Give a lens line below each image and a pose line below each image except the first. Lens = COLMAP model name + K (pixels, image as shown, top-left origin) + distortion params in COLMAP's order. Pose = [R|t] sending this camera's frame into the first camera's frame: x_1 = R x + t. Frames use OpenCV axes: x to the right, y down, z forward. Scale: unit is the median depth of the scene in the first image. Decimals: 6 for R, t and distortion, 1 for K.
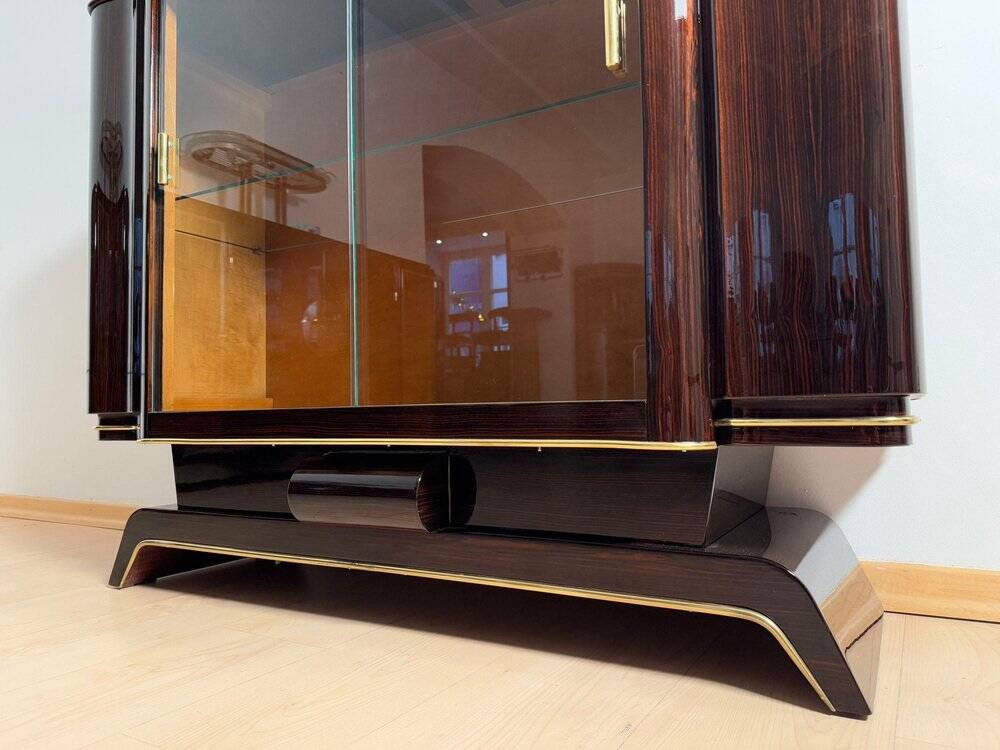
lens RADIAL K [[703.9, 0, 500.0], [0, 703.9, 375.0], [0, 0, 1]] dist [-0.008550, -0.004106]
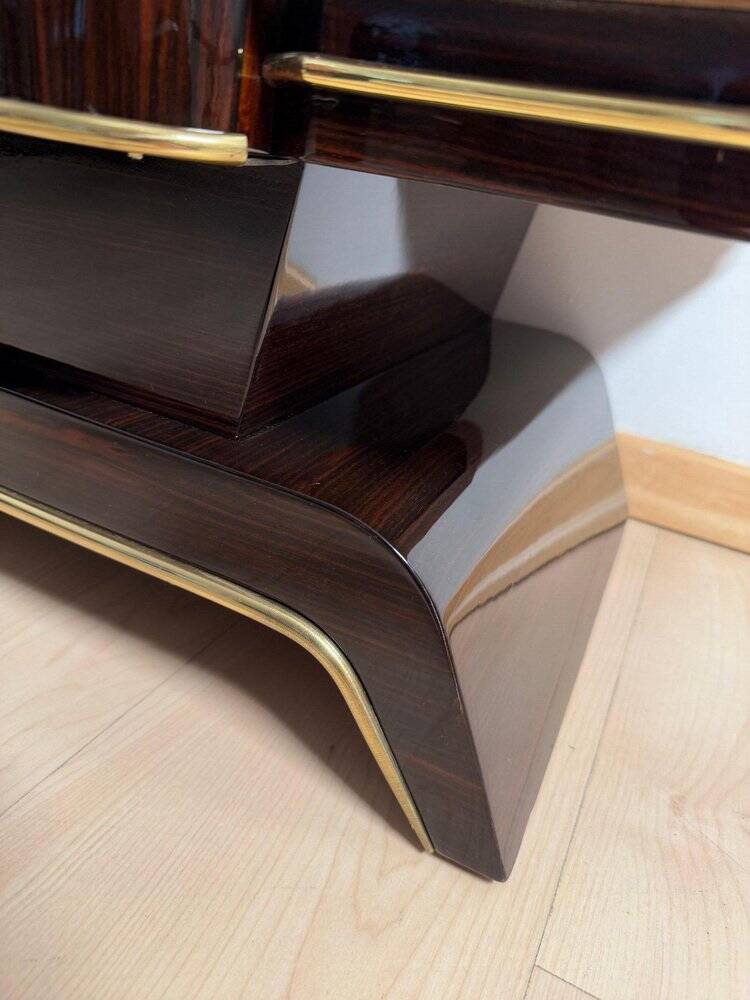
lens RADIAL K [[716.3, 0, 375.0], [0, 716.3, 500.0], [0, 0, 1]] dist [0.010894, -0.001819]
pose [[0.984493, 0.106683, 0.139254, 0.062679], [-0.162146, 0.856346, 0.490286, 0.013013], [-0.066944, -0.505263, 0.860365, 0.125649]]
